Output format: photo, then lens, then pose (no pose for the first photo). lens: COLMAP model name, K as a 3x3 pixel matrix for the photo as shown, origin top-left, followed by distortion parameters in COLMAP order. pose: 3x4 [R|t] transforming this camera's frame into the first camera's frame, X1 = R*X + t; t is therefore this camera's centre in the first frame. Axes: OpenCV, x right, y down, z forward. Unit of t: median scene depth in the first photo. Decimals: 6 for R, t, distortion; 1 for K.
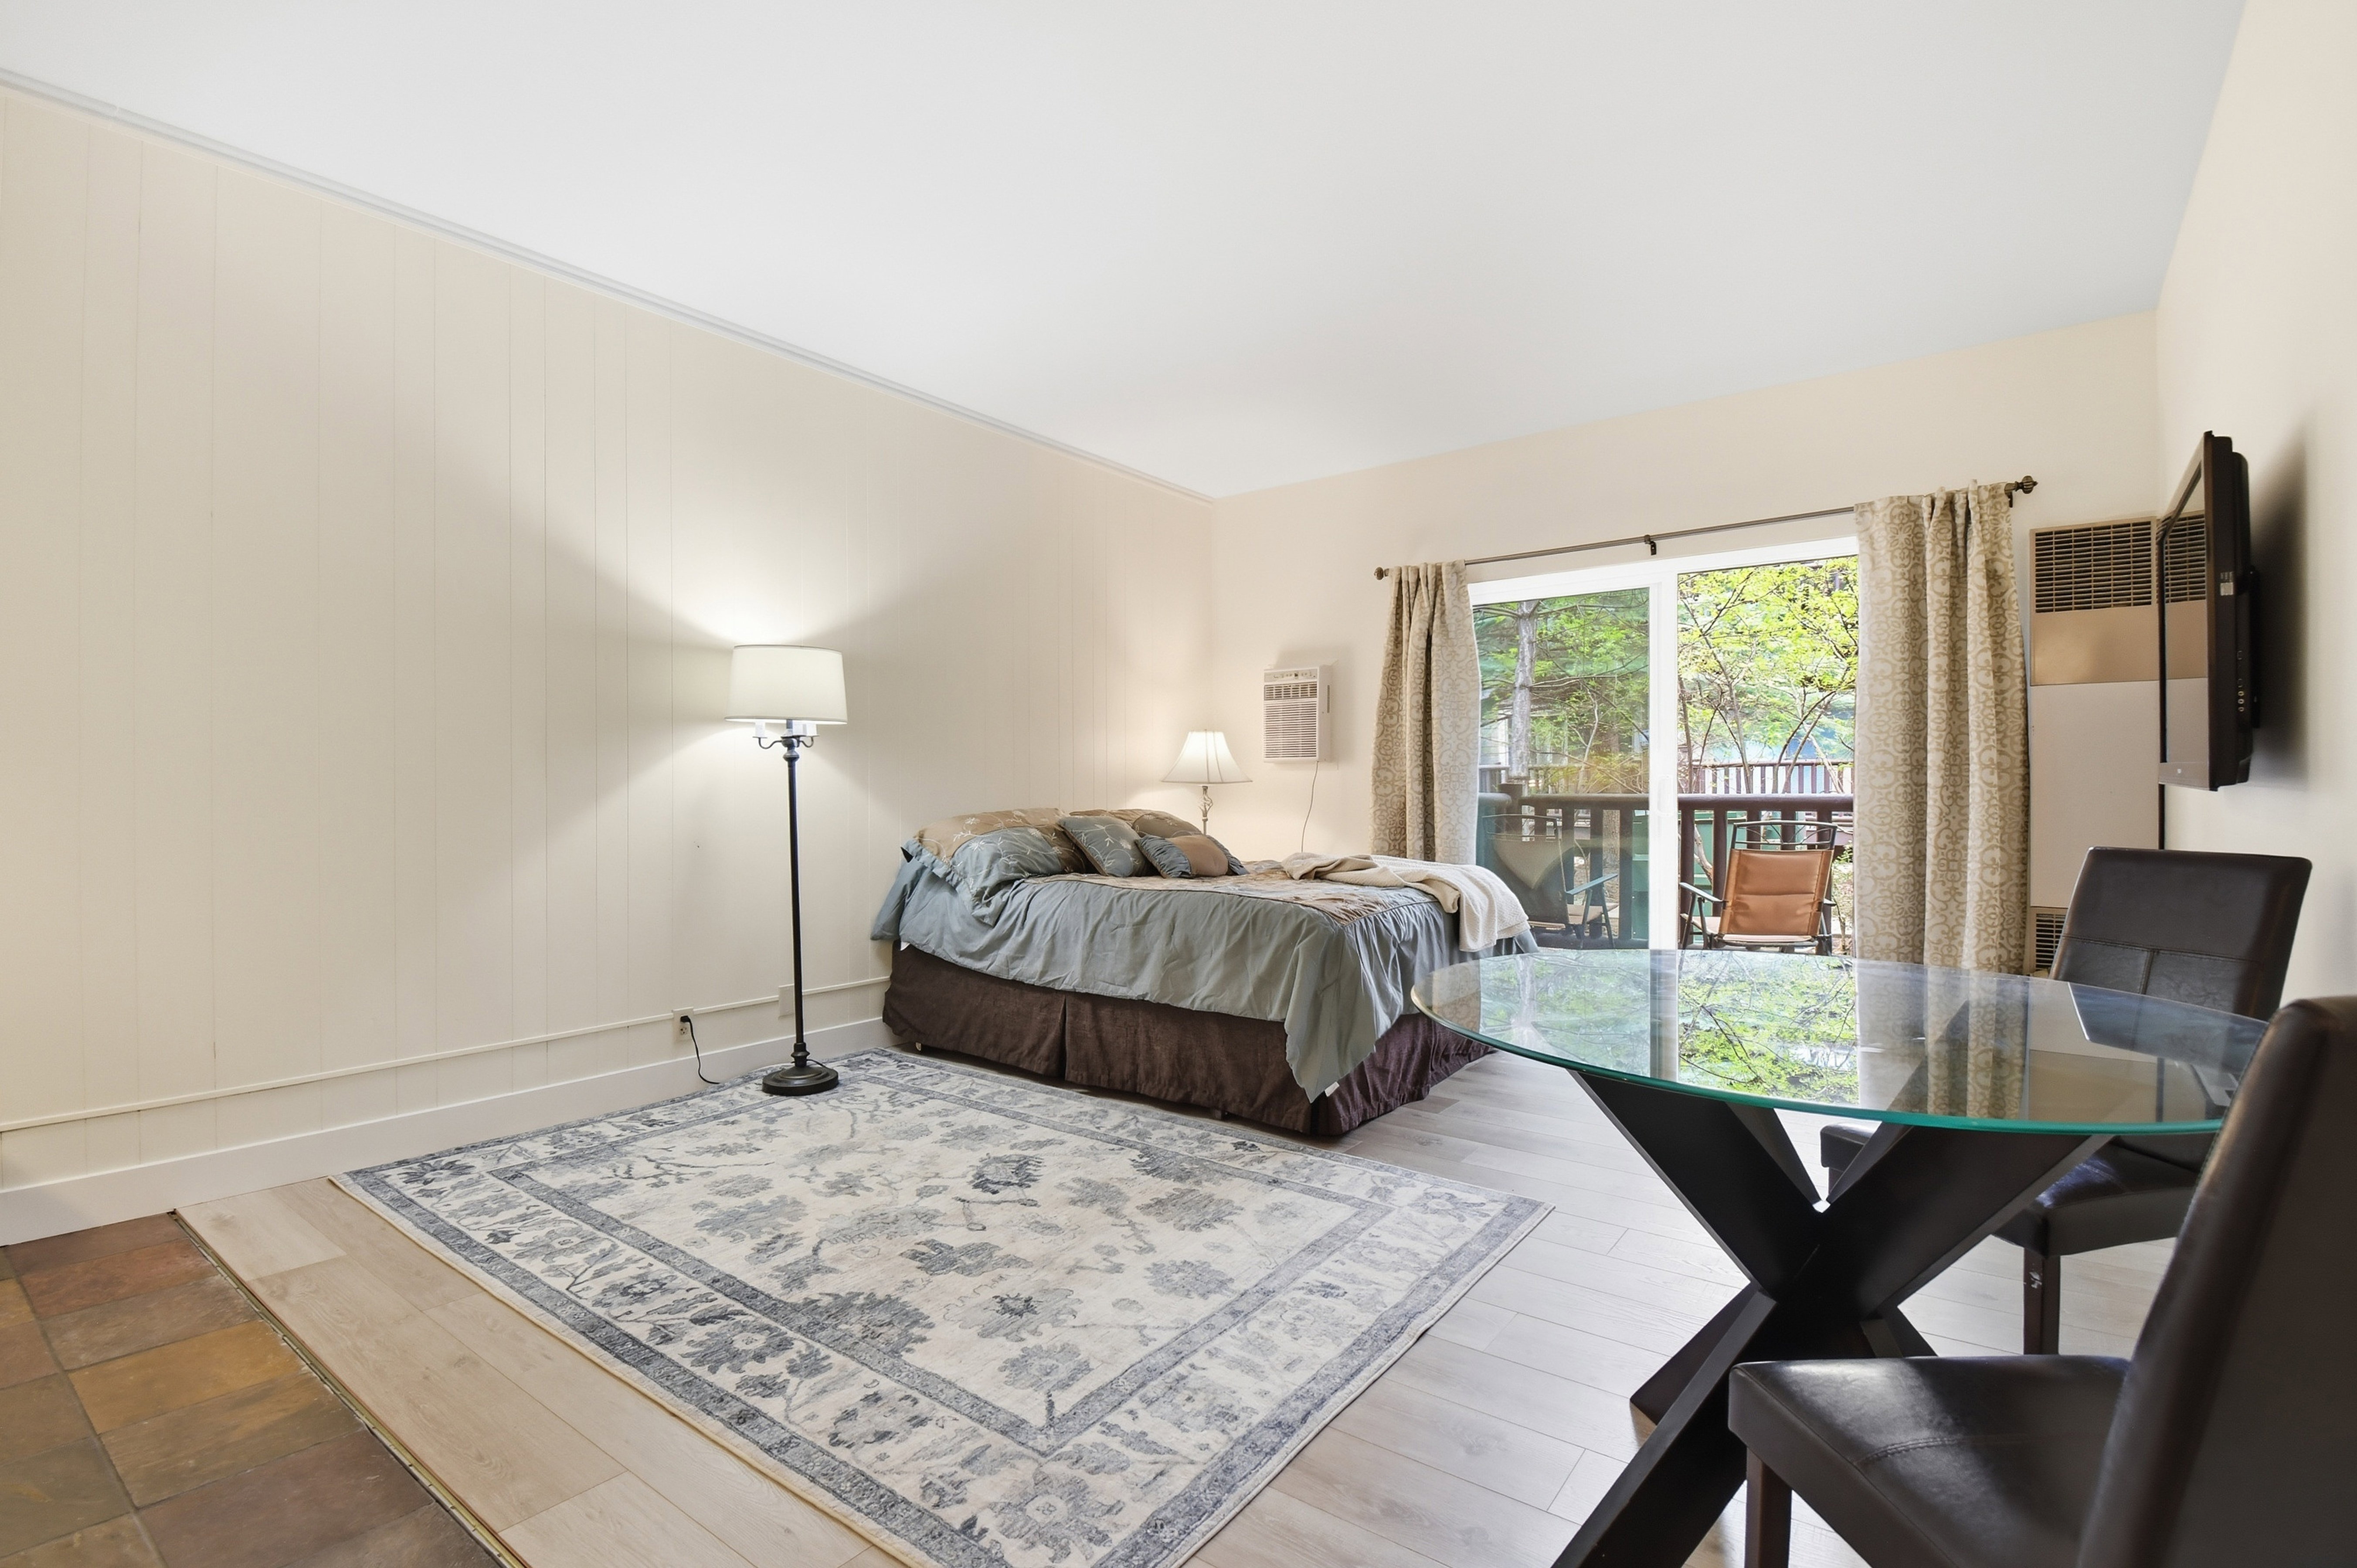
lens RADIAL K [[1102.0, 0, 1132.4], [0, 1102.0, 787.9], [0, 0, 1]] dist [0.011507, -0.025956]
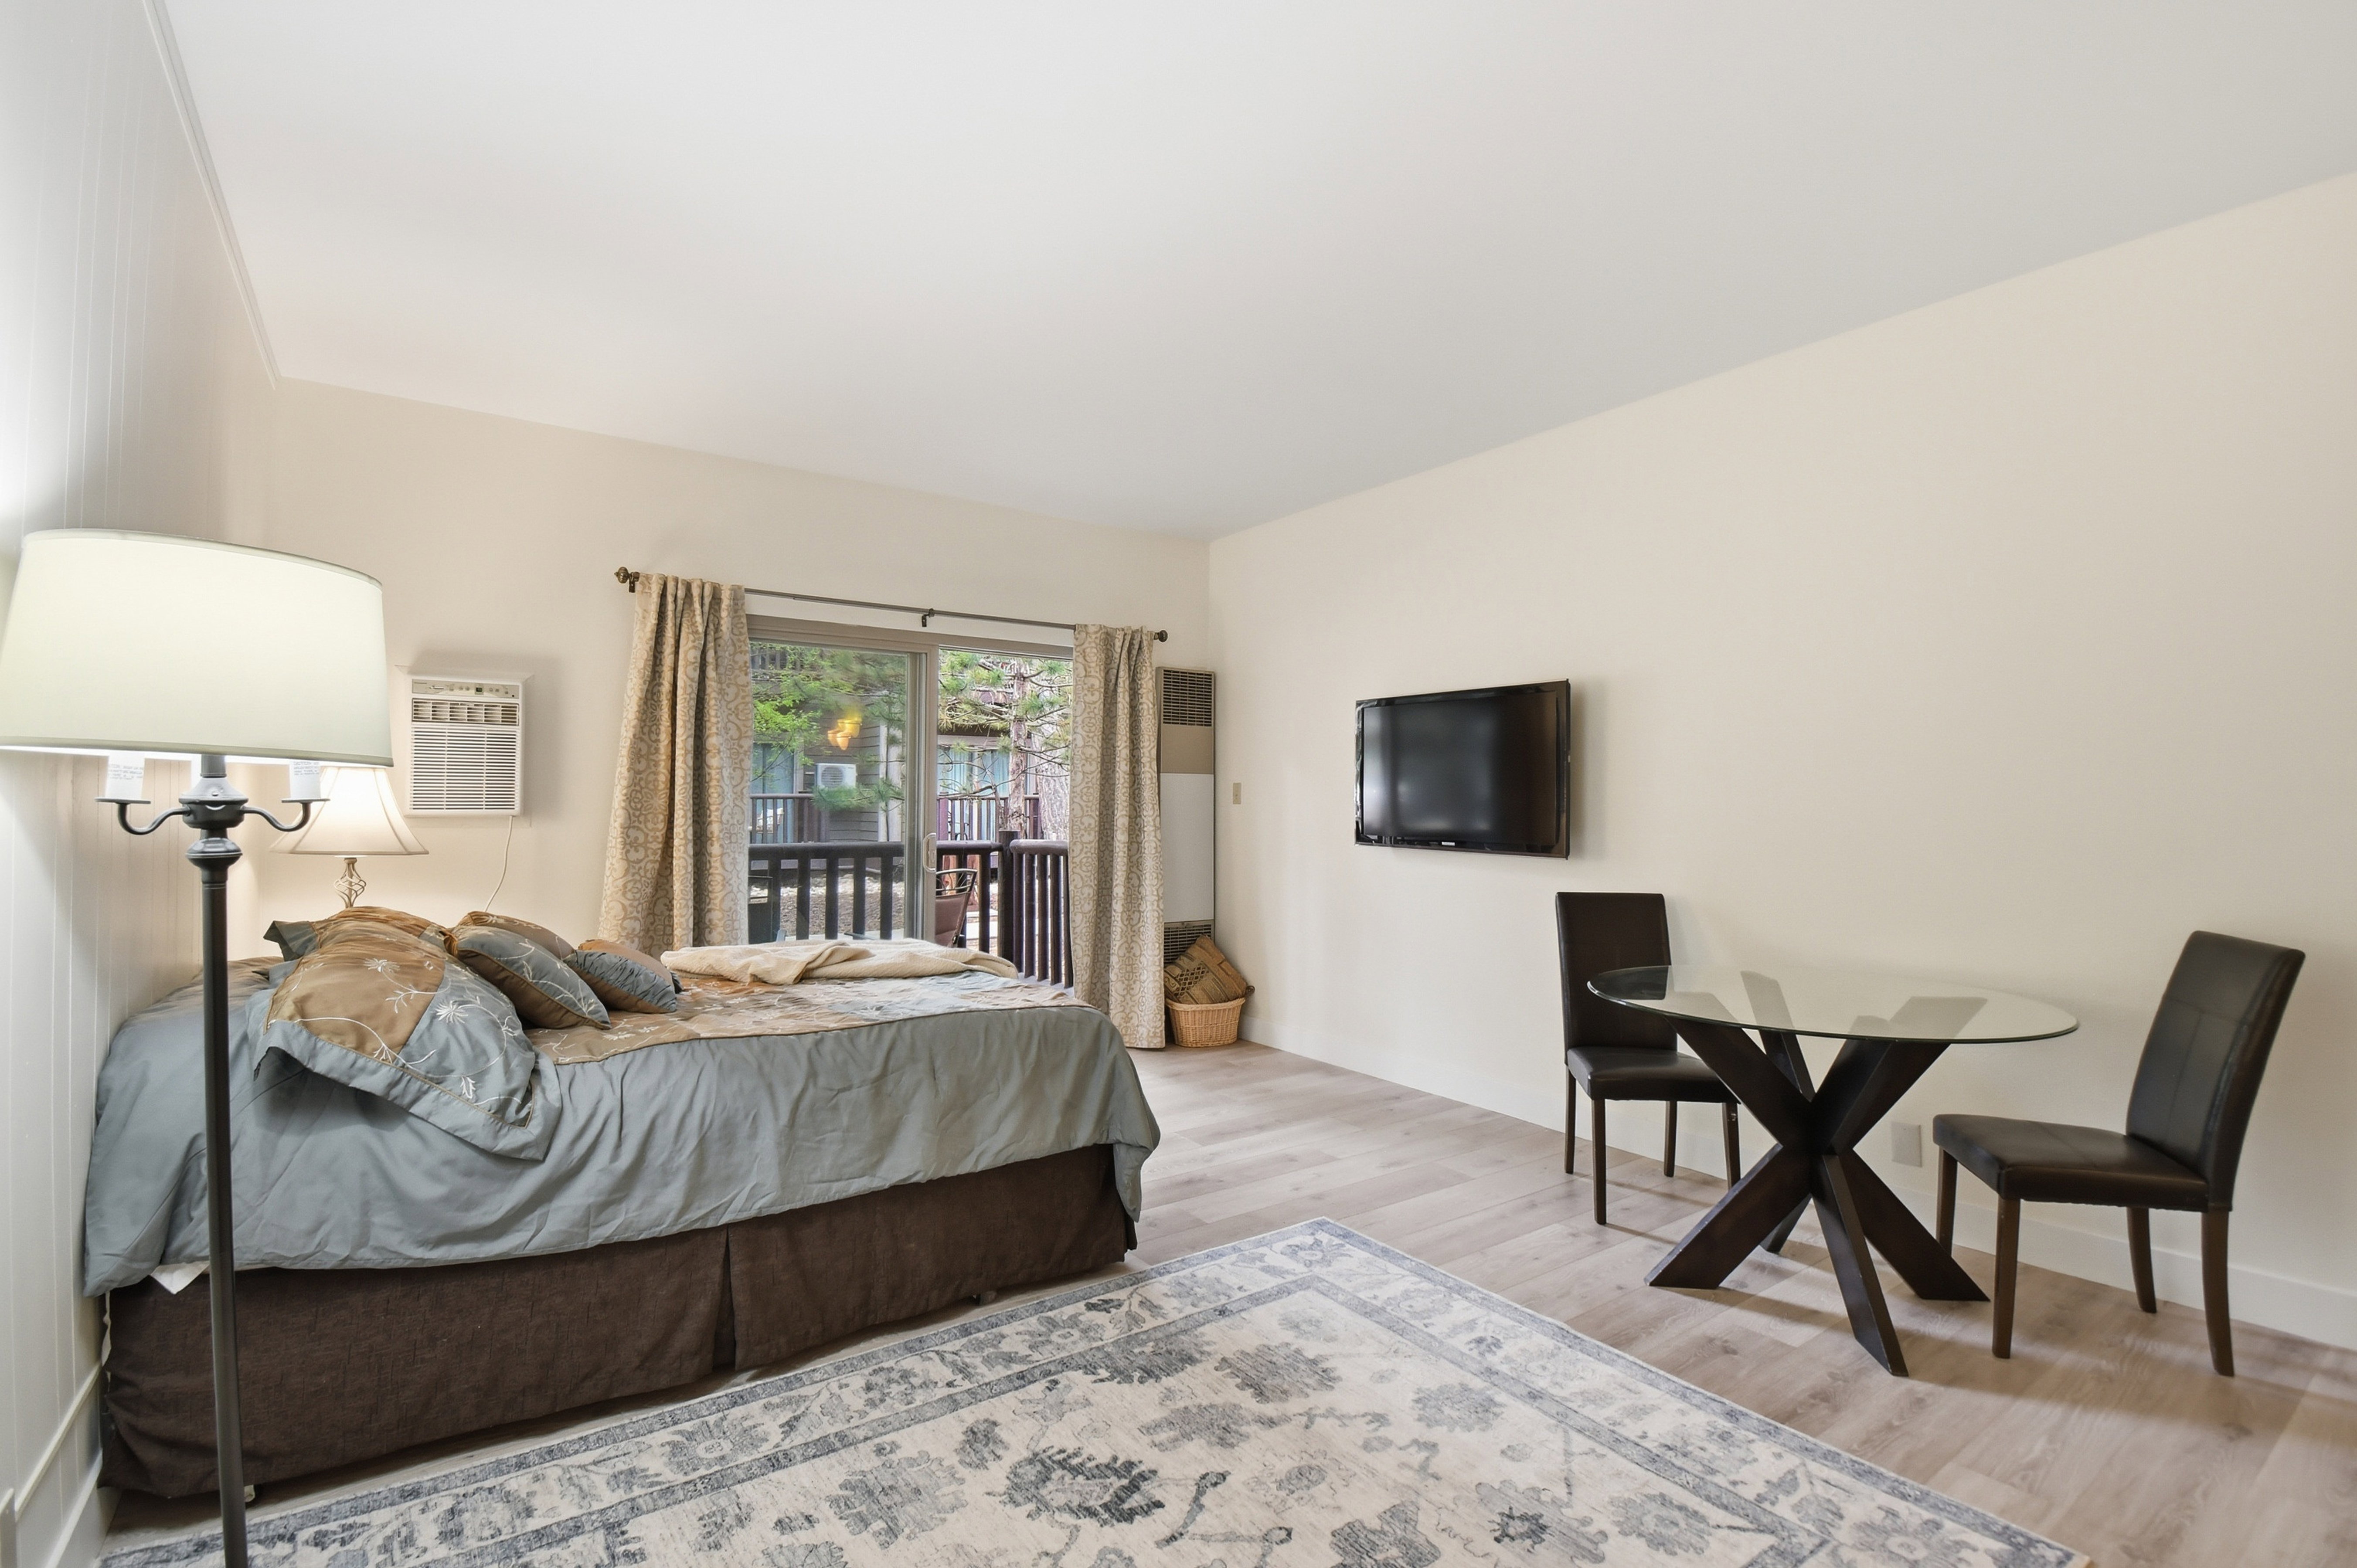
lens RADIAL K [[1101.9, 0, 1132.4], [0, 1101.9, 787.9], [0, 0, 1]] dist [0.011507, -0.025956]
pose [[0.272735, 0.017324, 0.961933, -0.621094], [-0.005824, 0.999849, -0.016356, -0.050204], [-0.962072, -0.001142, 0.272794, 0.653131]]
